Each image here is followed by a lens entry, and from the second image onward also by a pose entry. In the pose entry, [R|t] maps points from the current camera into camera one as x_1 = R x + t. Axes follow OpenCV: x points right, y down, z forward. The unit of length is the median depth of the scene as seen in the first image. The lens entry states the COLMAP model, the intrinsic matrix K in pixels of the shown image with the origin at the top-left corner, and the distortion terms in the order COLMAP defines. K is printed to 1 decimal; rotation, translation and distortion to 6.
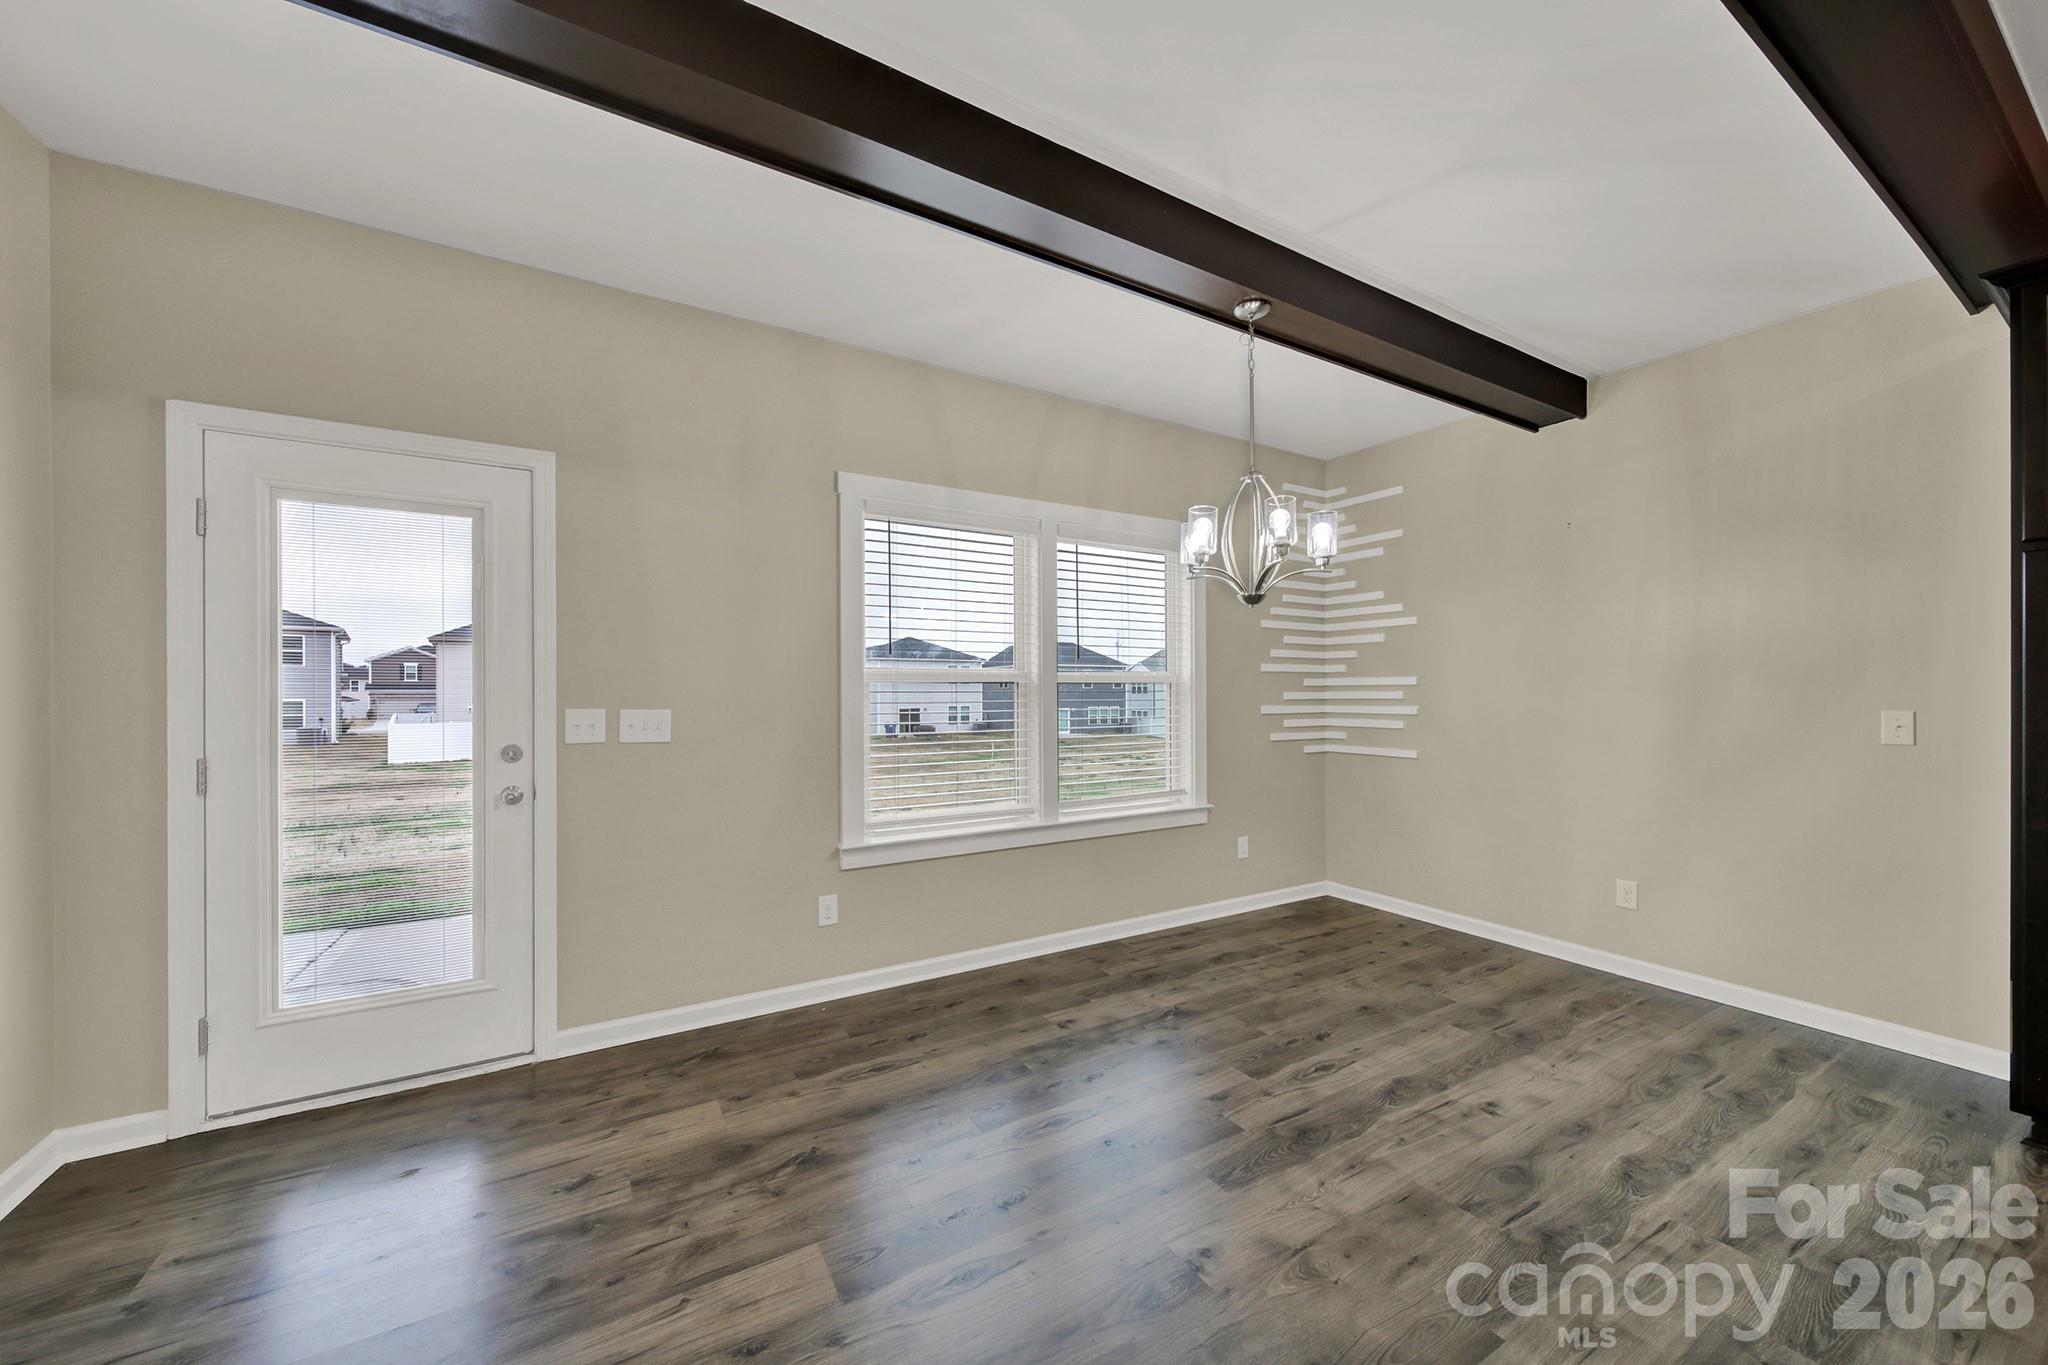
lens RADIAL K [[730.7, 0, 1022.2], [0, 730.7, 679.4], [0, 0, 1]] dist [-0.000334, -0.000138]
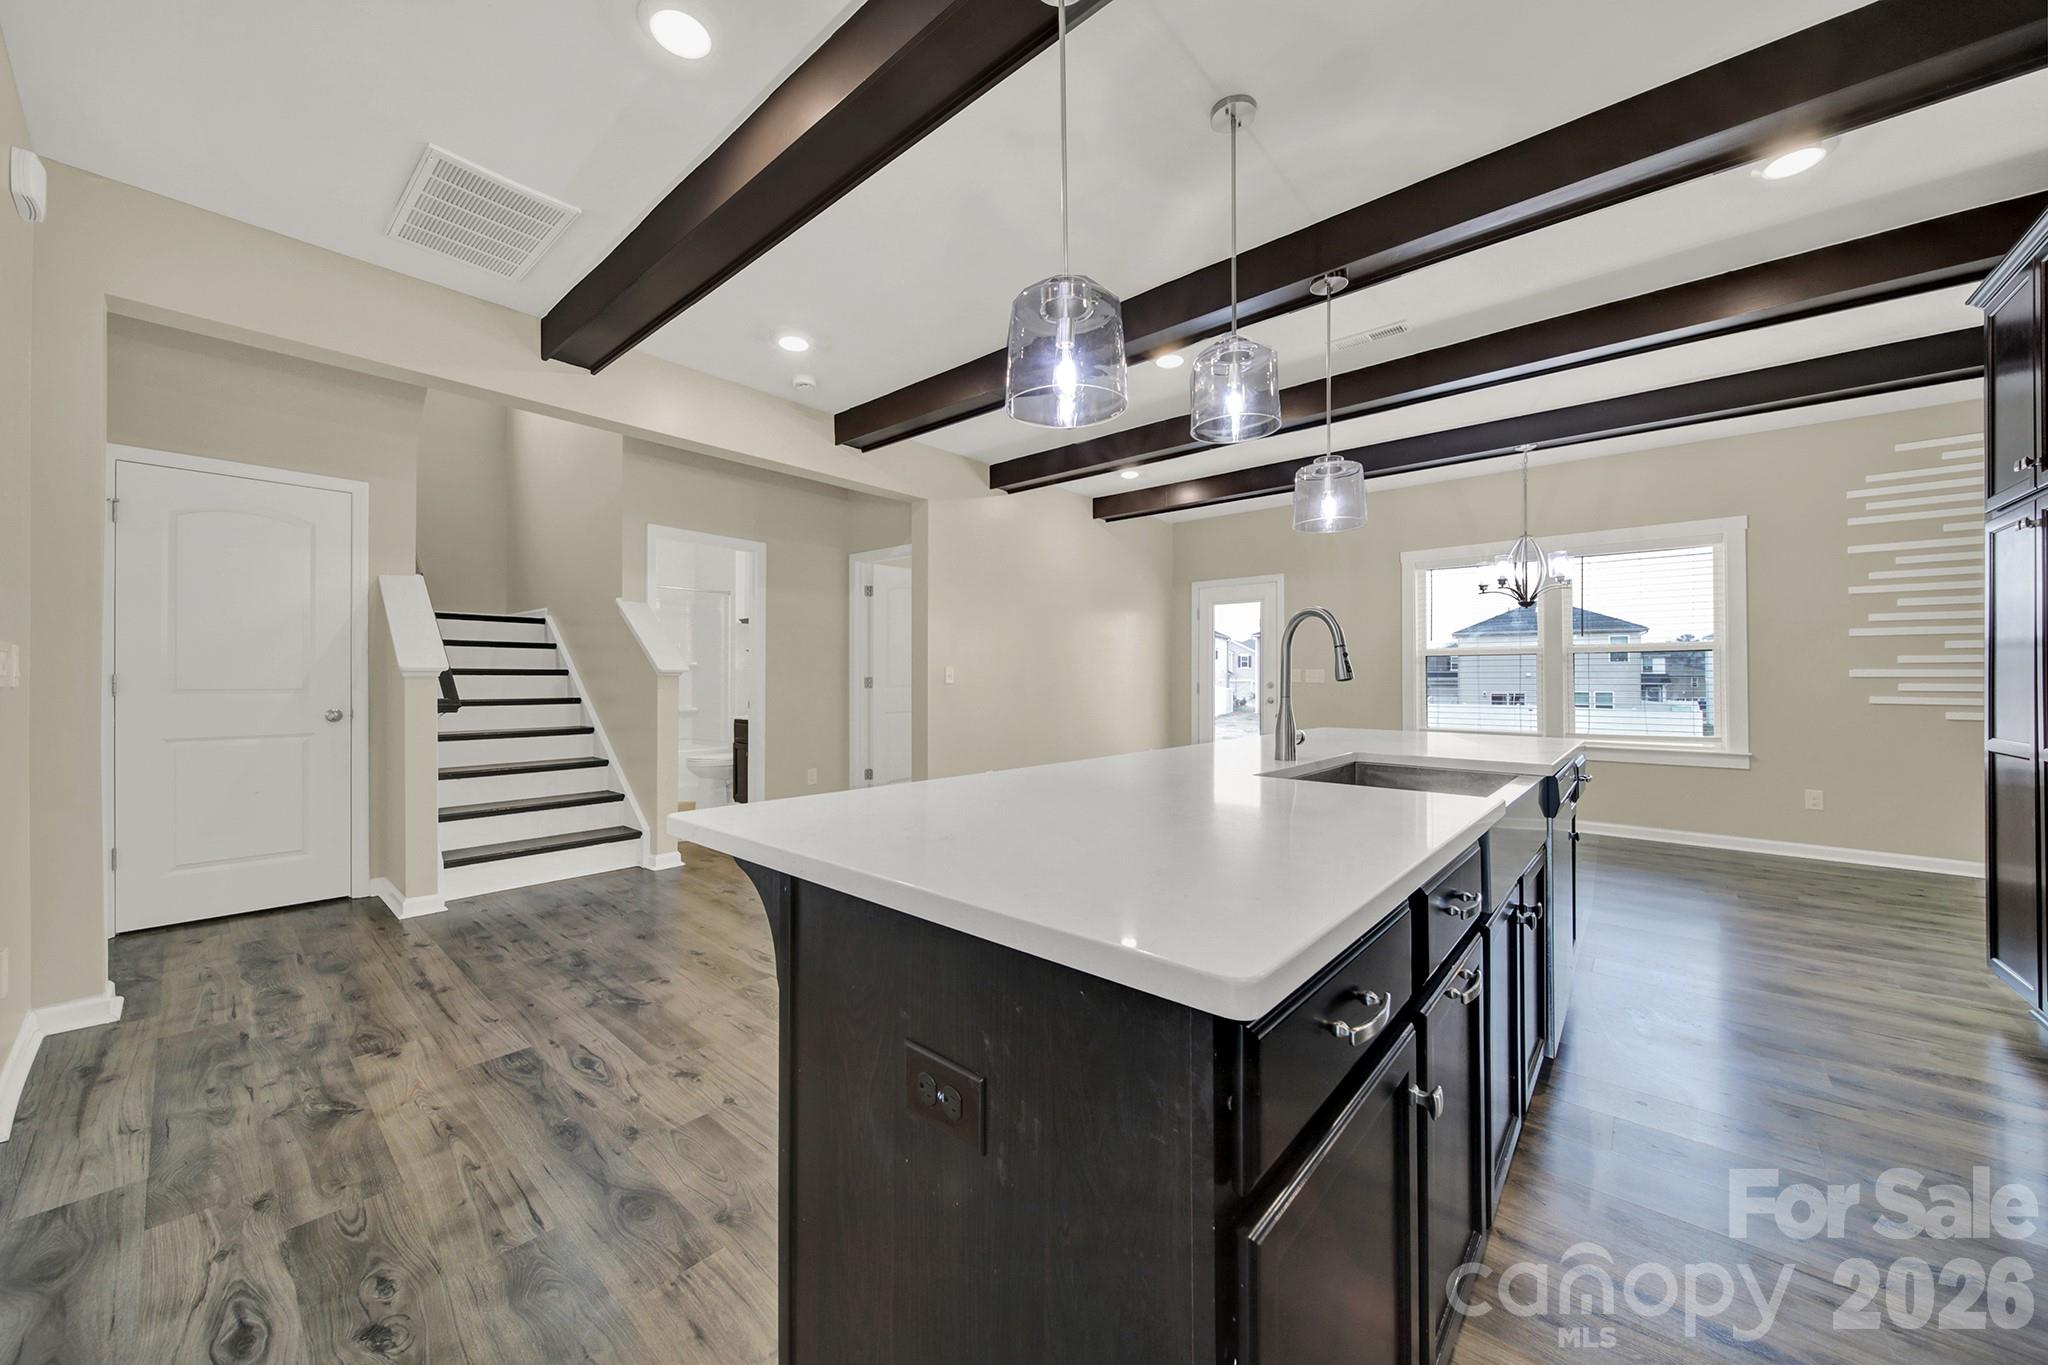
lens RADIAL K [[730.7, 0, 1022.2], [0, 730.7, 679.4], [0, 0, 1]] dist [-0.000334, -0.000138]
pose [[0.313357, 0.000365, -0.949635, 1.441313], [0.012168, 0.999916, 0.004400, 0.047924], [0.949557, -0.012934, 0.313326, -0.681725]]
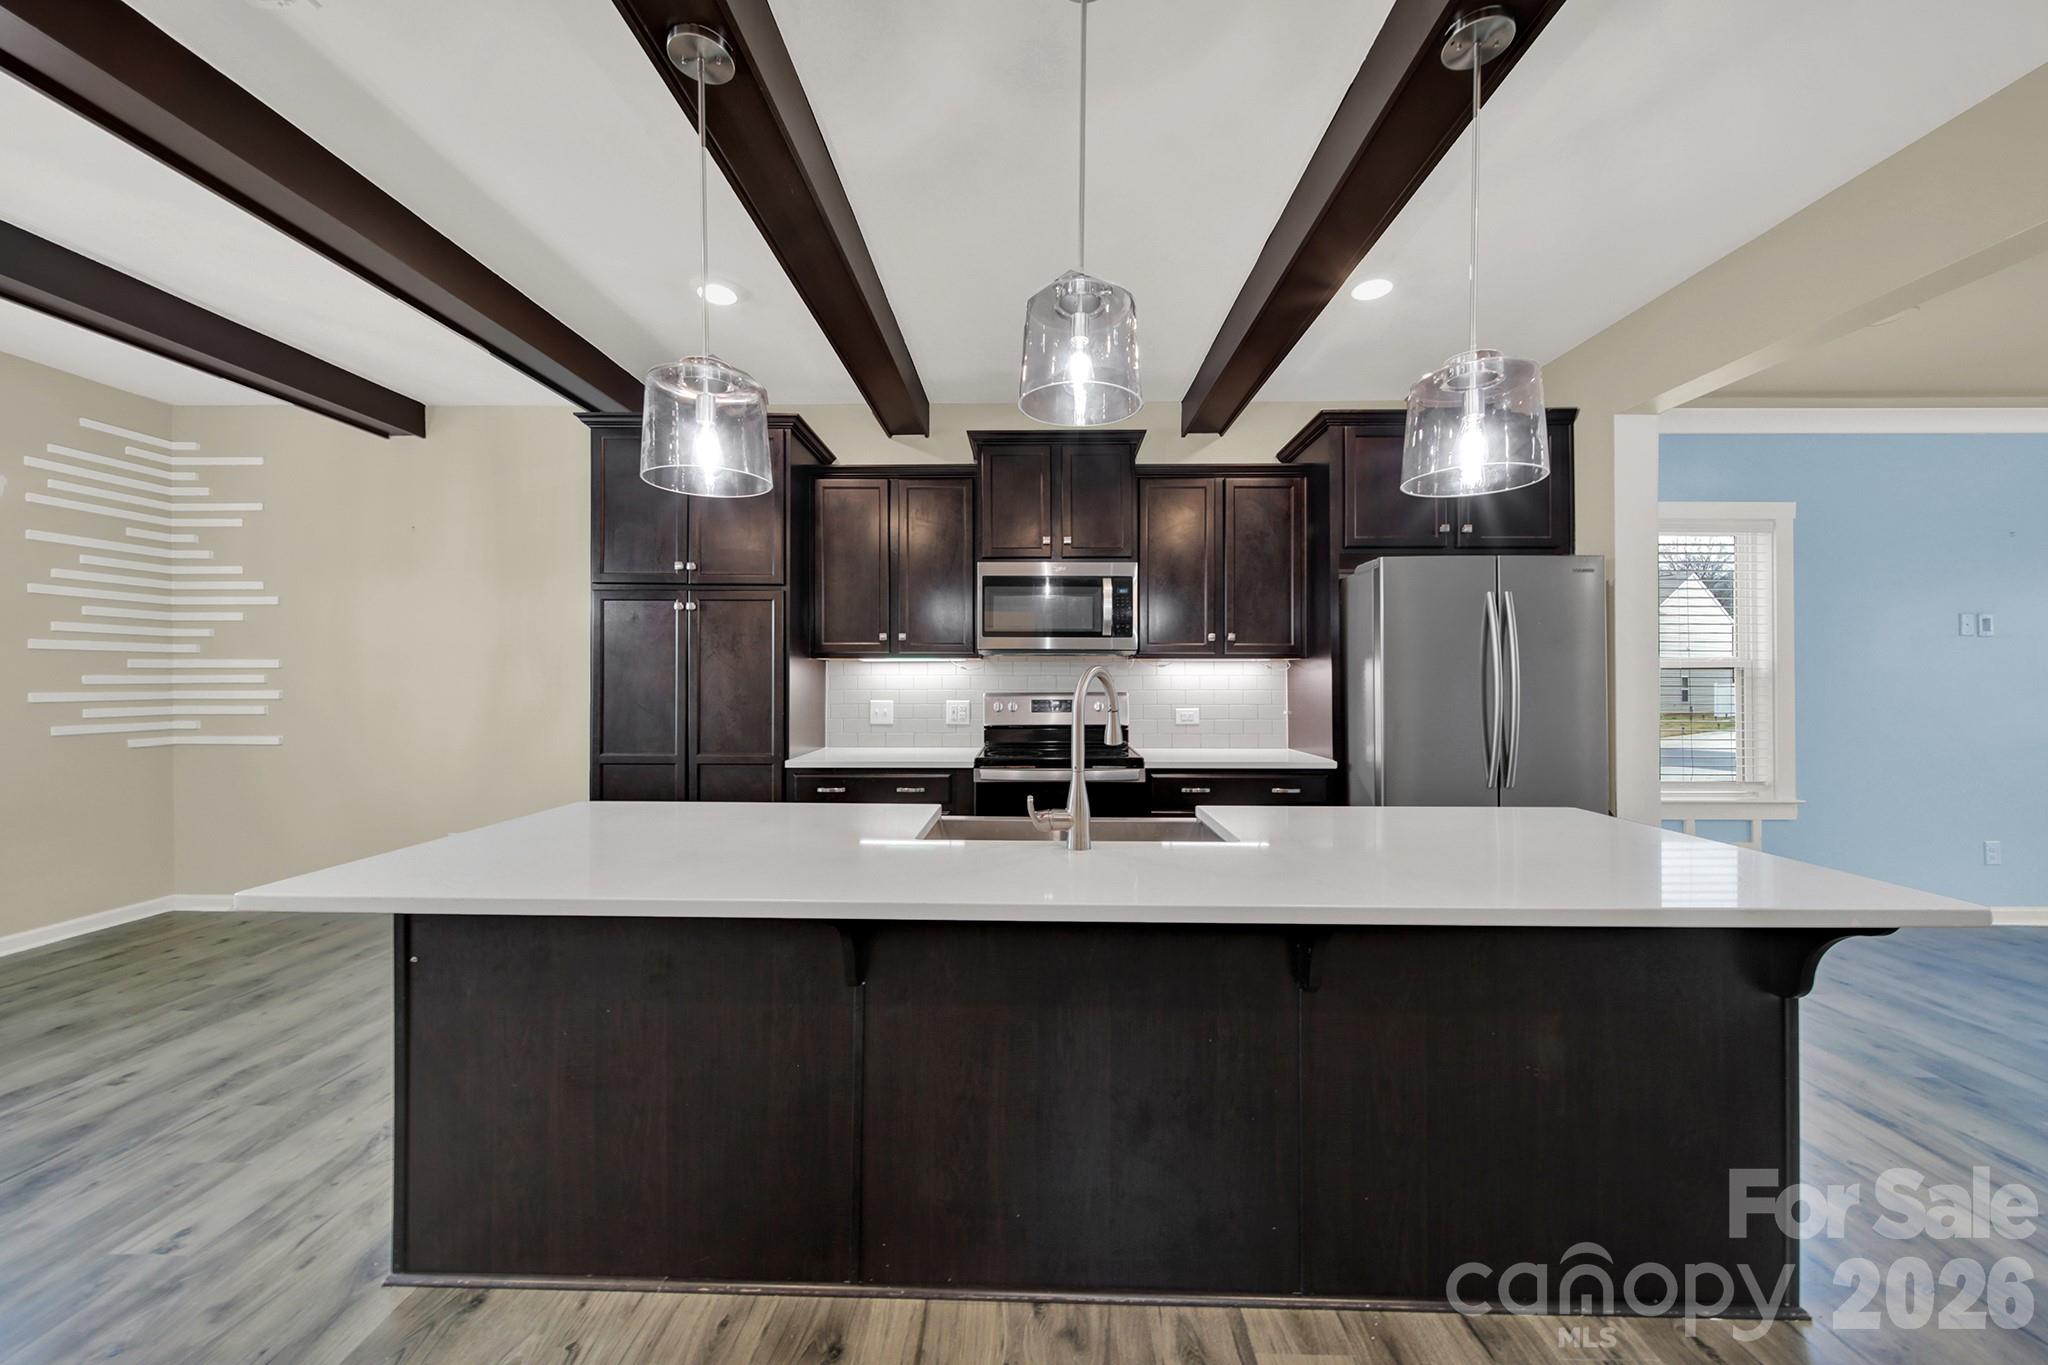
lens RADIAL K [[727.8, 0, 1018.1], [0, 727.8, 675.4], [0, 0, 1]] dist [0.000221, -0.001736]
pose [[0.530506, 0.002907, 0.847676, 0.355168], [-0.017186, 0.999825, 0.007327, -0.009667], [-0.847507, -0.018455, 0.530463, -0.482160]]
